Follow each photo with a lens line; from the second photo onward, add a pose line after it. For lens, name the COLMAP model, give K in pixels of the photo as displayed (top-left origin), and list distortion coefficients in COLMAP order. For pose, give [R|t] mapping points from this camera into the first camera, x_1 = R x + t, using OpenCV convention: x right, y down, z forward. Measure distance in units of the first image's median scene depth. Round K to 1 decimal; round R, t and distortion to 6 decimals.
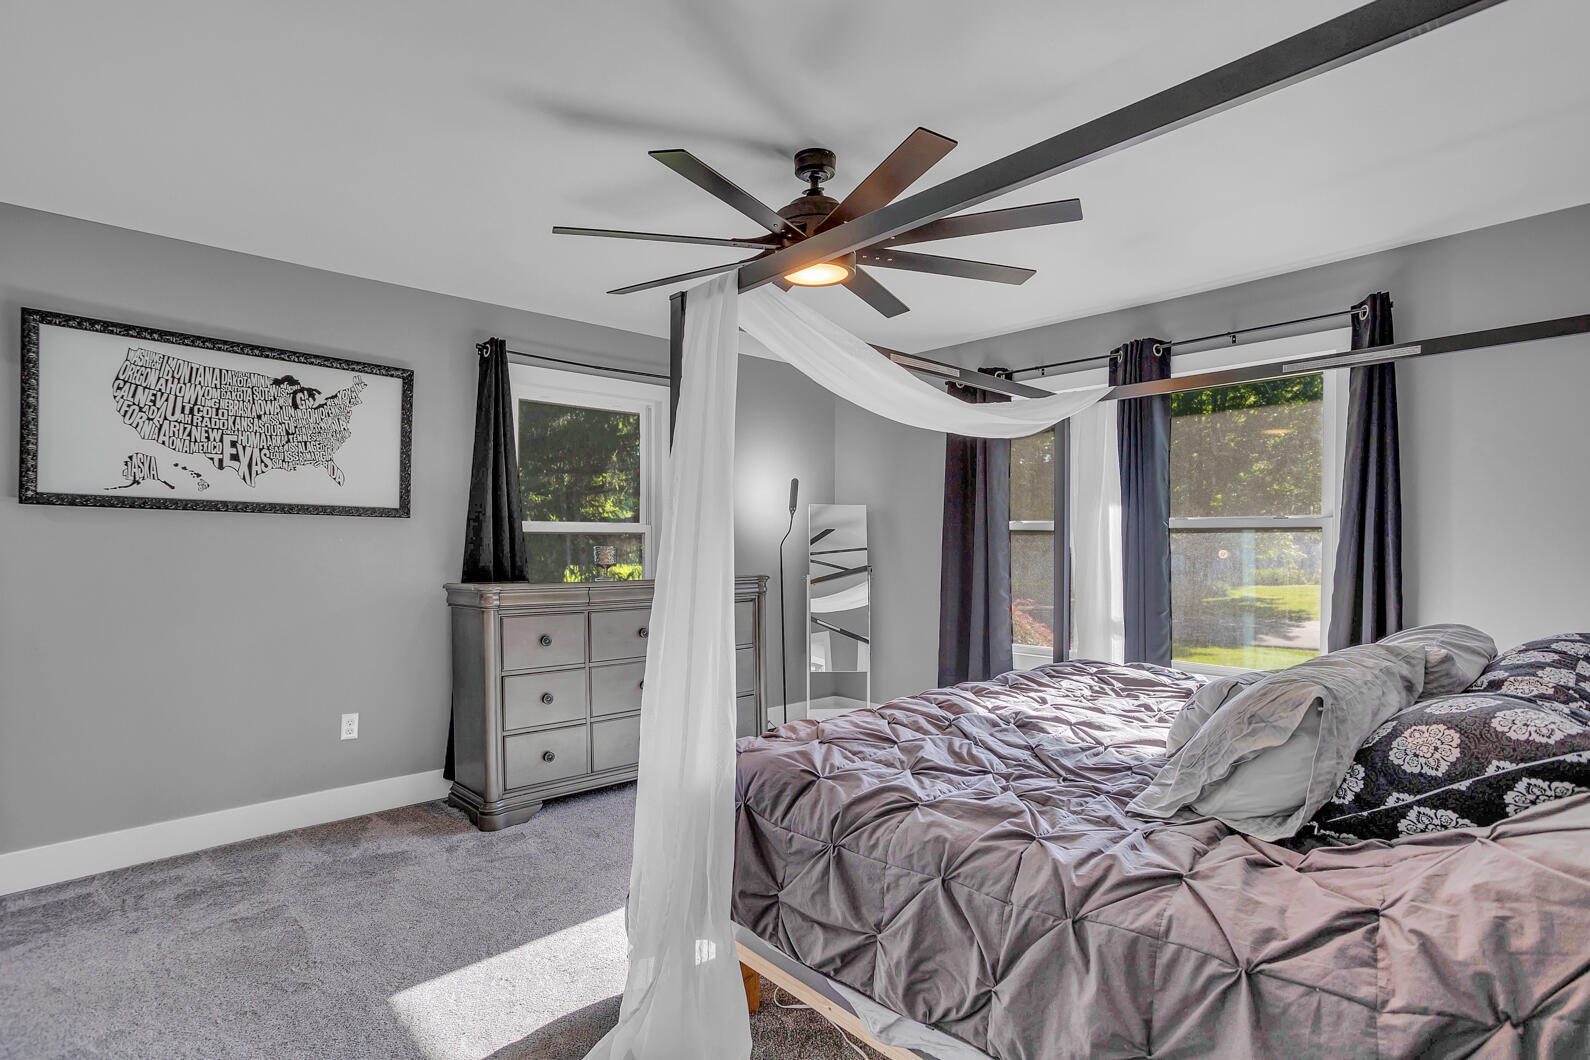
lens RADIAL K [[787.9, 0, 785.8], [0, 787.9, 539.8], [0, 0, 1]] dist [-0.005555, 0.005598]
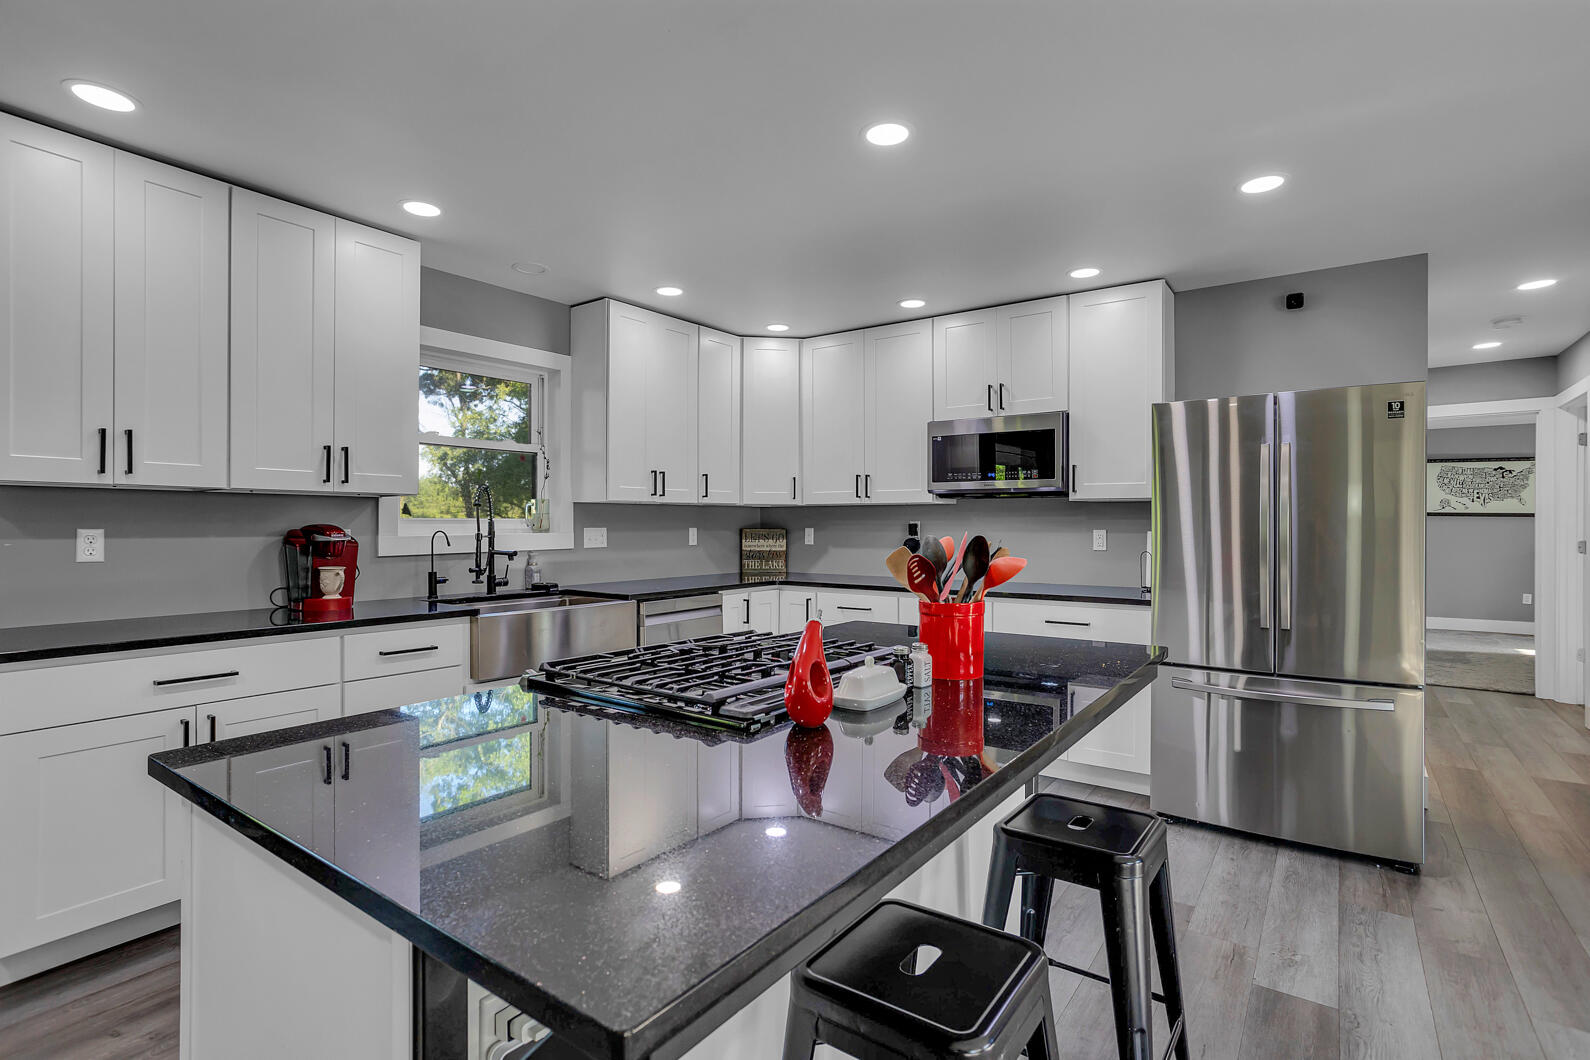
lens RADIAL K [[758.0, 0, 794.6], [0, 758.0, 526.1], [0, 0, 1]] dist [-0.000500, 0.000739]
pose [[0.197040, 0.005570, -0.980380, 1.594057], [-0.007839, 0.999961, 0.004106, 0.008179], [0.980364, 0.006877, 0.197076, -2.086618]]
